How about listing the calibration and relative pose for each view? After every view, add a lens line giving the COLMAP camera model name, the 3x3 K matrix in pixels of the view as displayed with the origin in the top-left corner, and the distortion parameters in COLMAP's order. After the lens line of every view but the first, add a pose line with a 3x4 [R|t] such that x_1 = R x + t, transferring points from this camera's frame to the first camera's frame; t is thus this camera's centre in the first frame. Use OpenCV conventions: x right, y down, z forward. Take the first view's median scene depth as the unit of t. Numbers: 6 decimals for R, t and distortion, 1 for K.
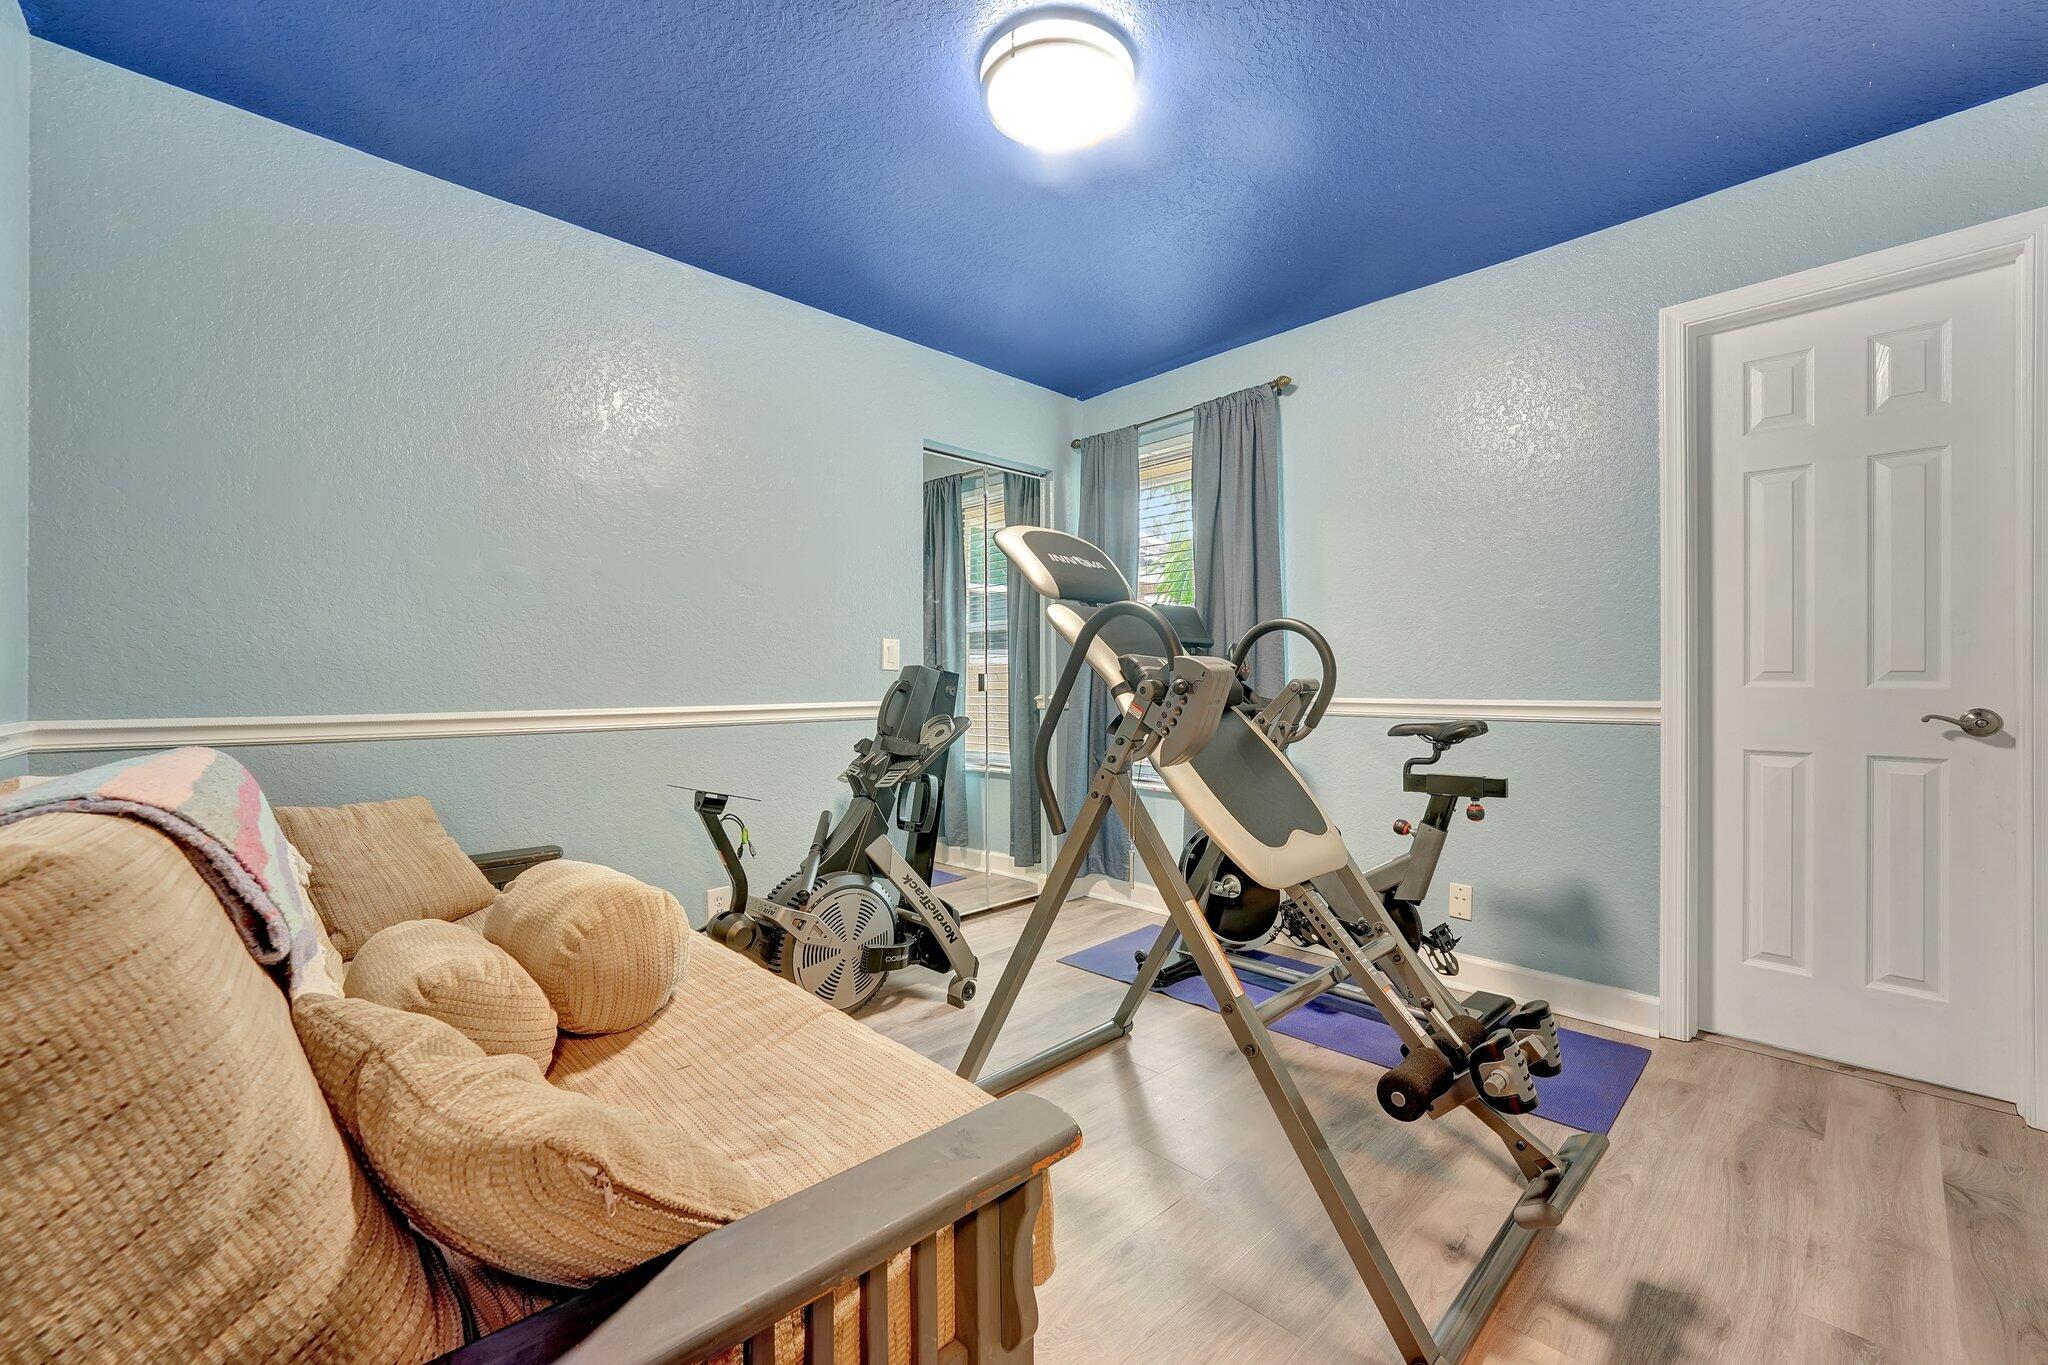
lens RADIAL K [[837.3, 0, 1024.0], [0, 837.3, 682.5], [0, 0, 1]] dist [-0.008263, -0.000154]
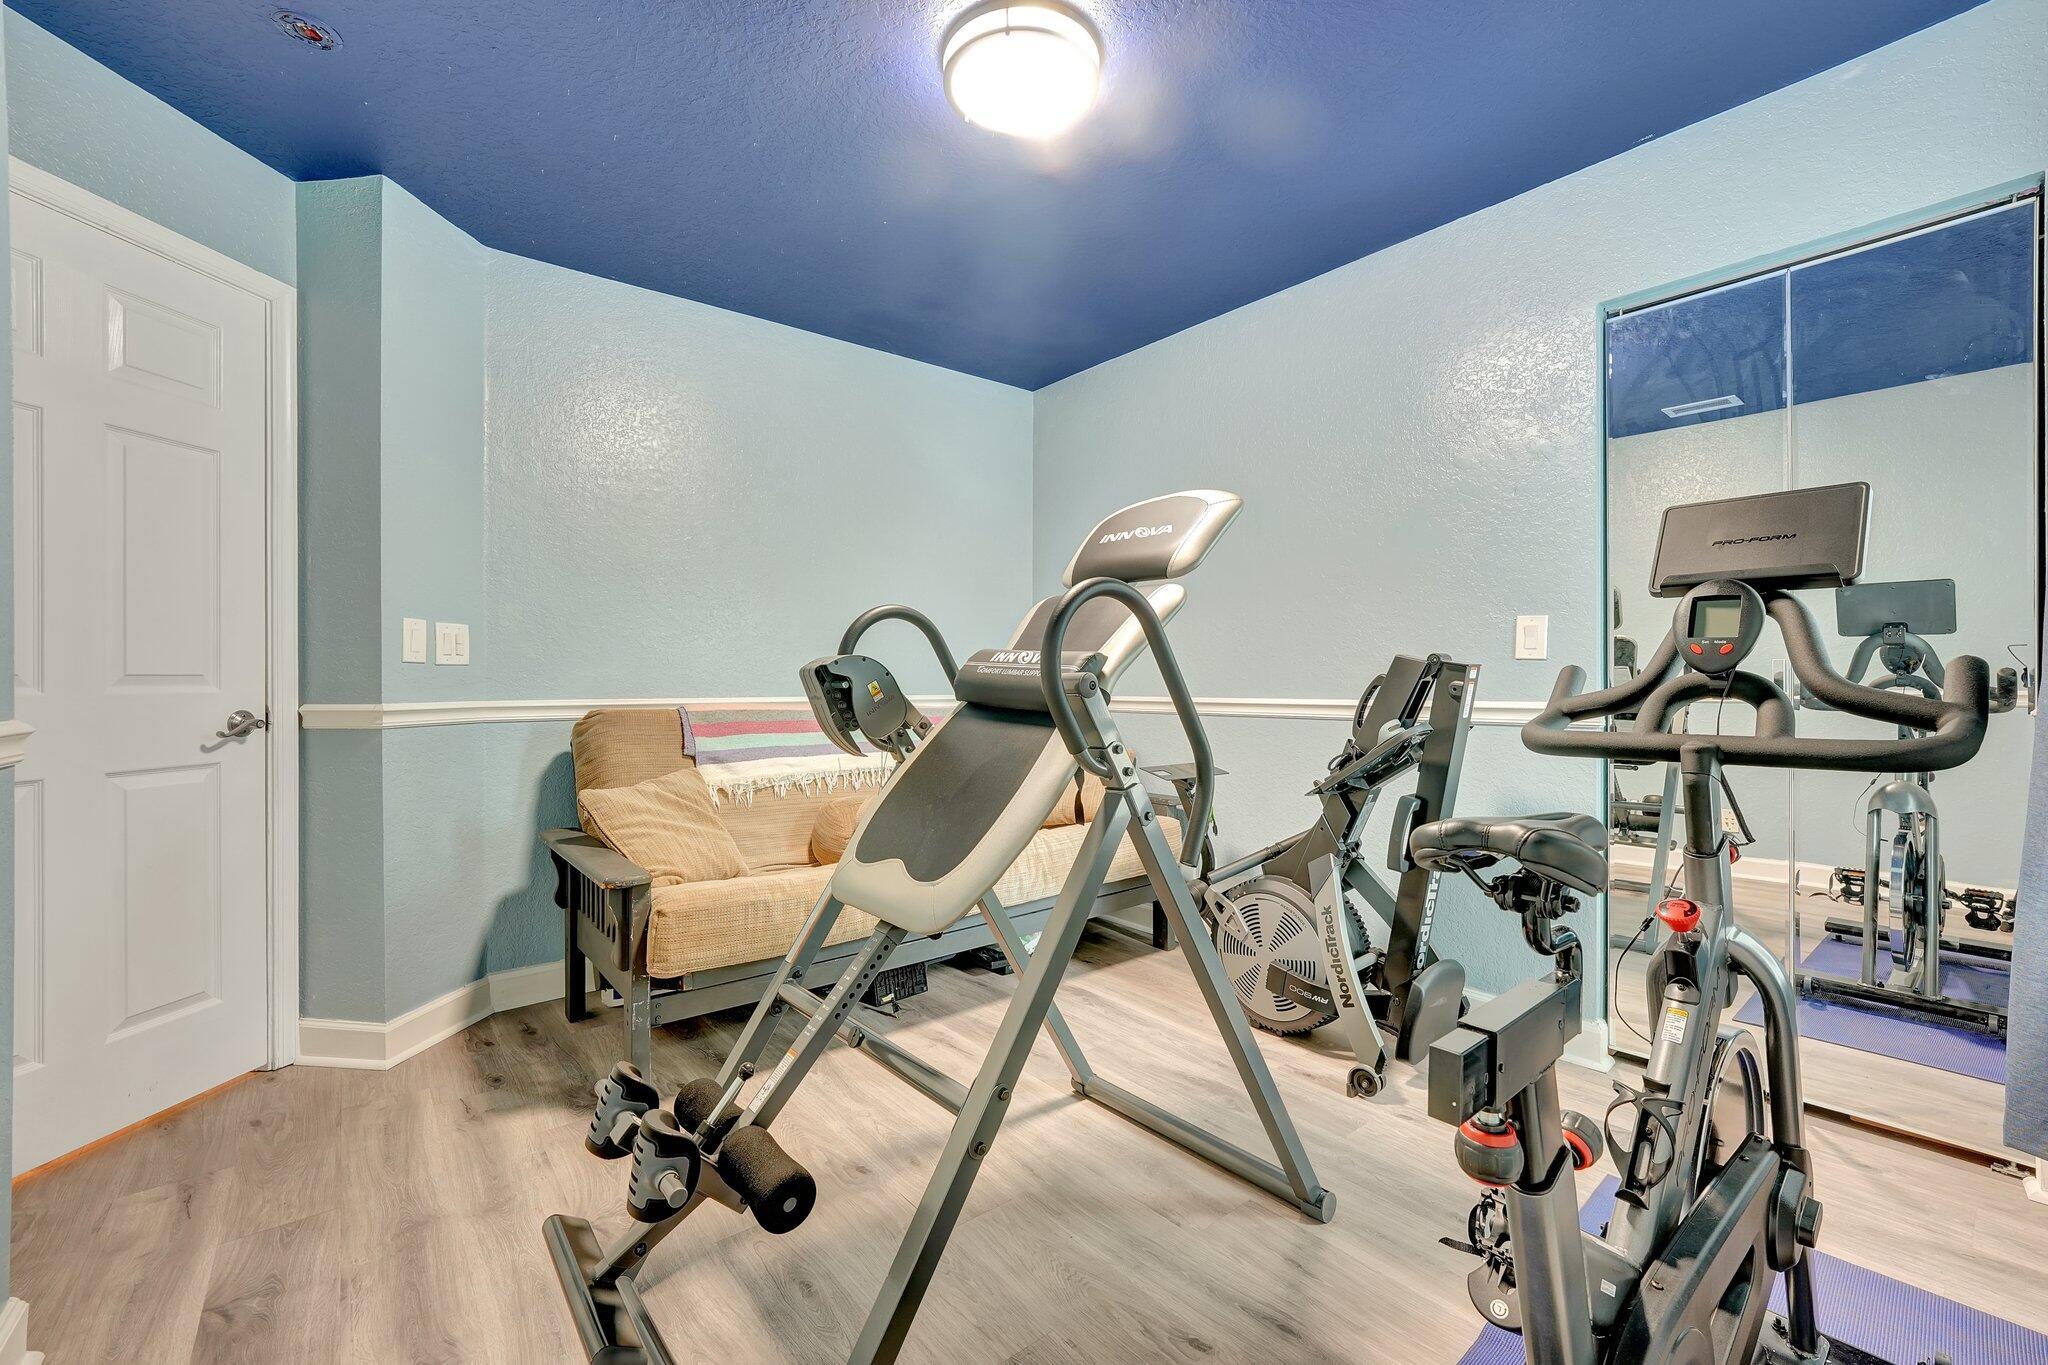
lens RADIAL K [[855.7, 0, 1024.0], [0, 855.7, 682.5], [0, 0, 1]] dist [0.000799, 0.000103]
pose [[-0.082877, 0.009671, -0.996513, 0.792132], [0.003156, 0.999950, 0.009442, -0.004539], [0.996555, -0.002363, -0.082903, 0.821762]]
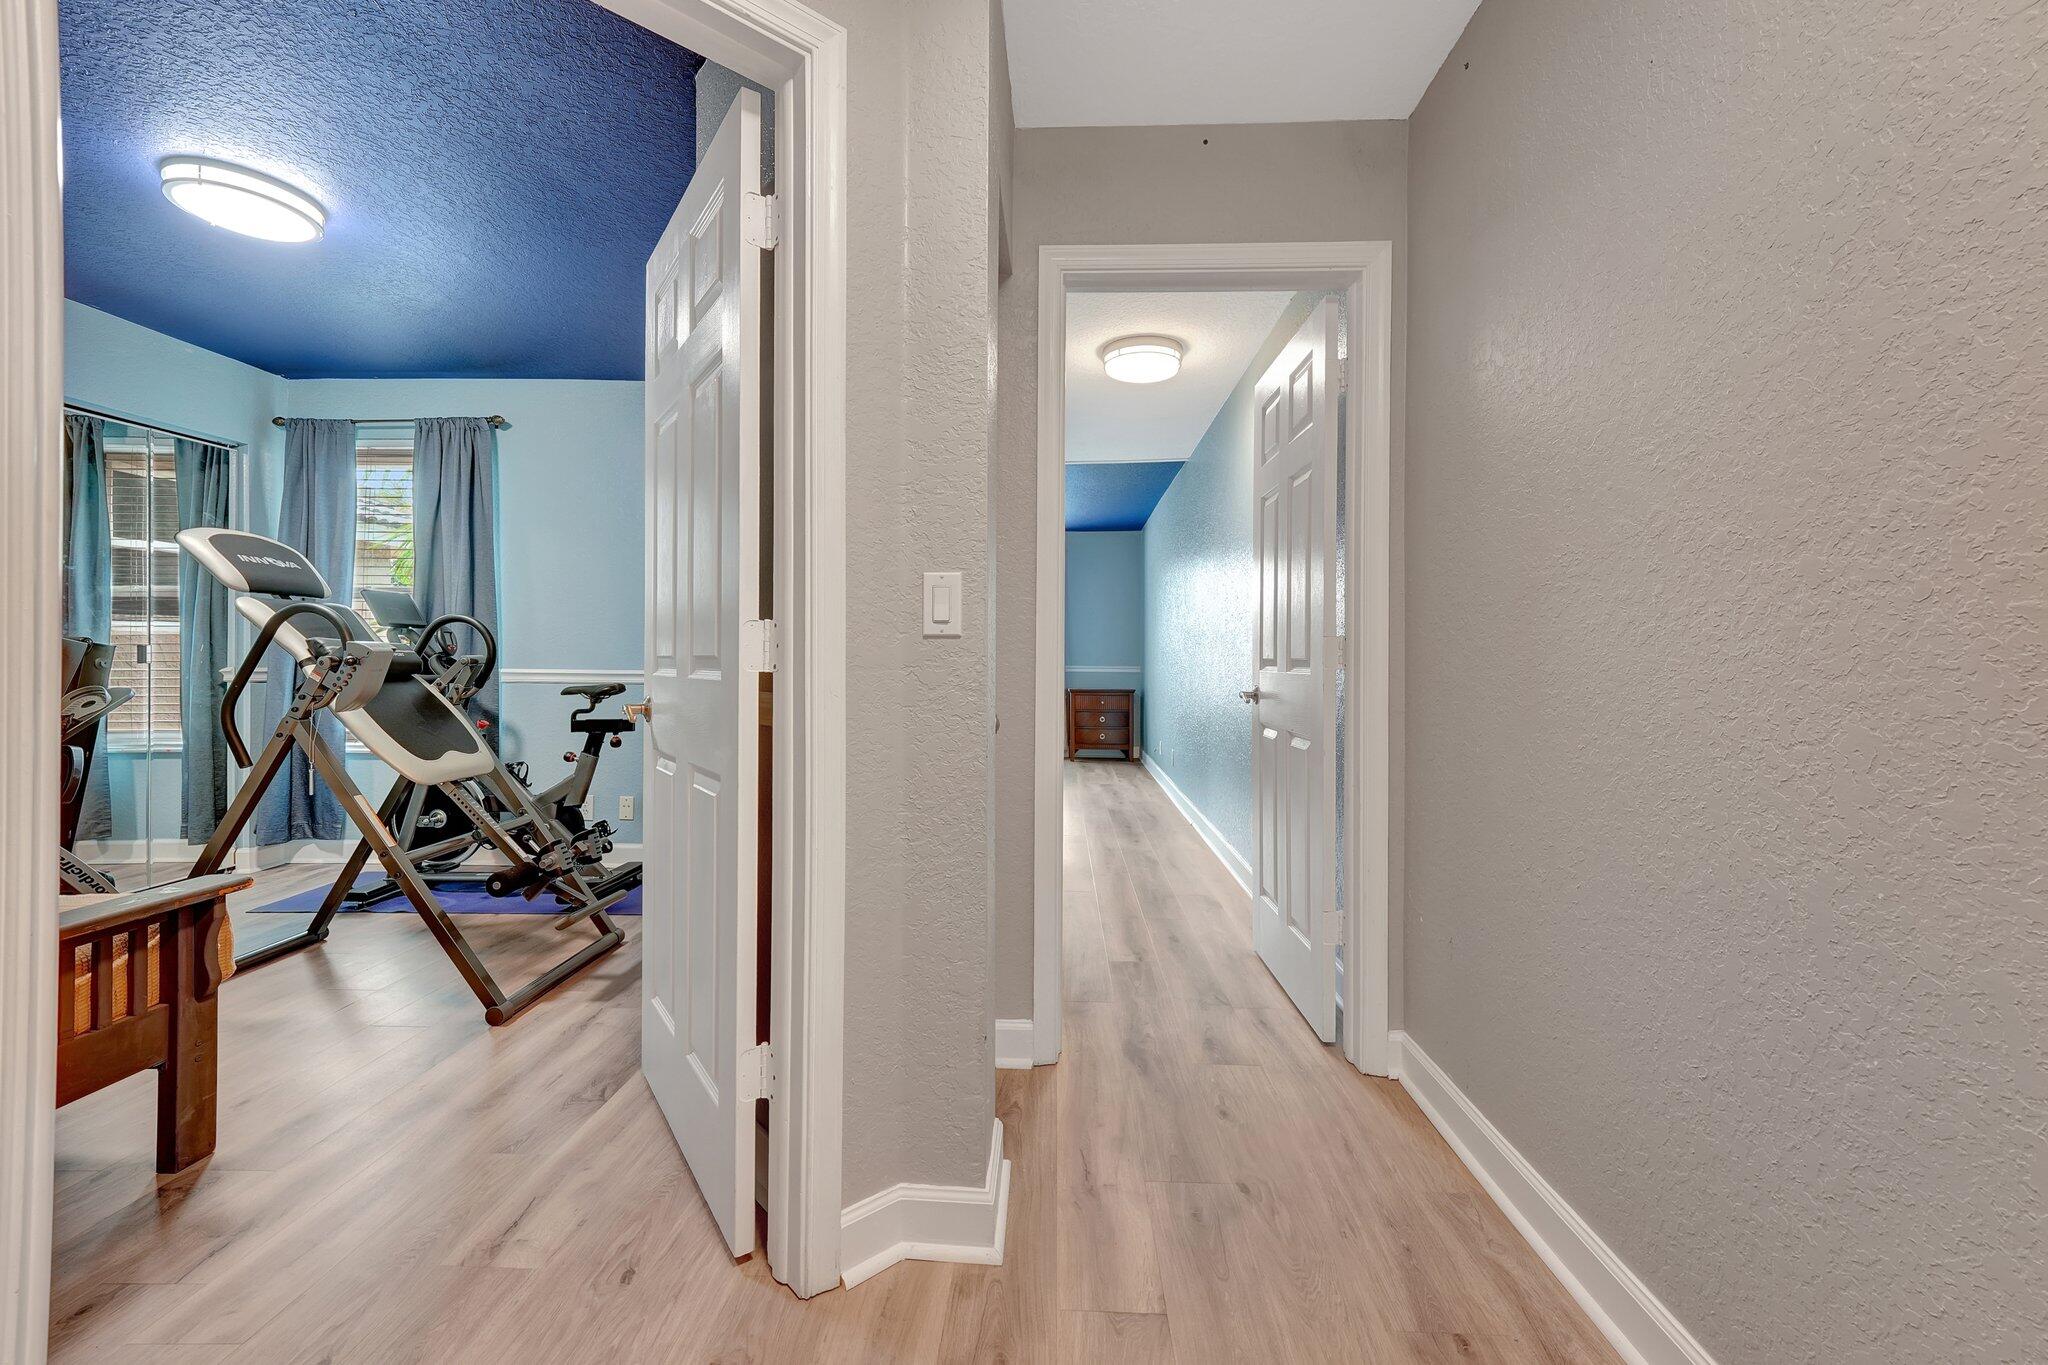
lens RADIAL K [[836.8, 0, 1029.6], [0, 836.8, 659.6], [0, 0, 1]] dist [0.000295, 0.004975]
pose [[0.710485, 0.006841, 0.703679, -0.011049], [-0.009754, 0.999952, 0.000128, -0.005880], [-0.703644, -0.006955, 0.710518, -0.627518]]
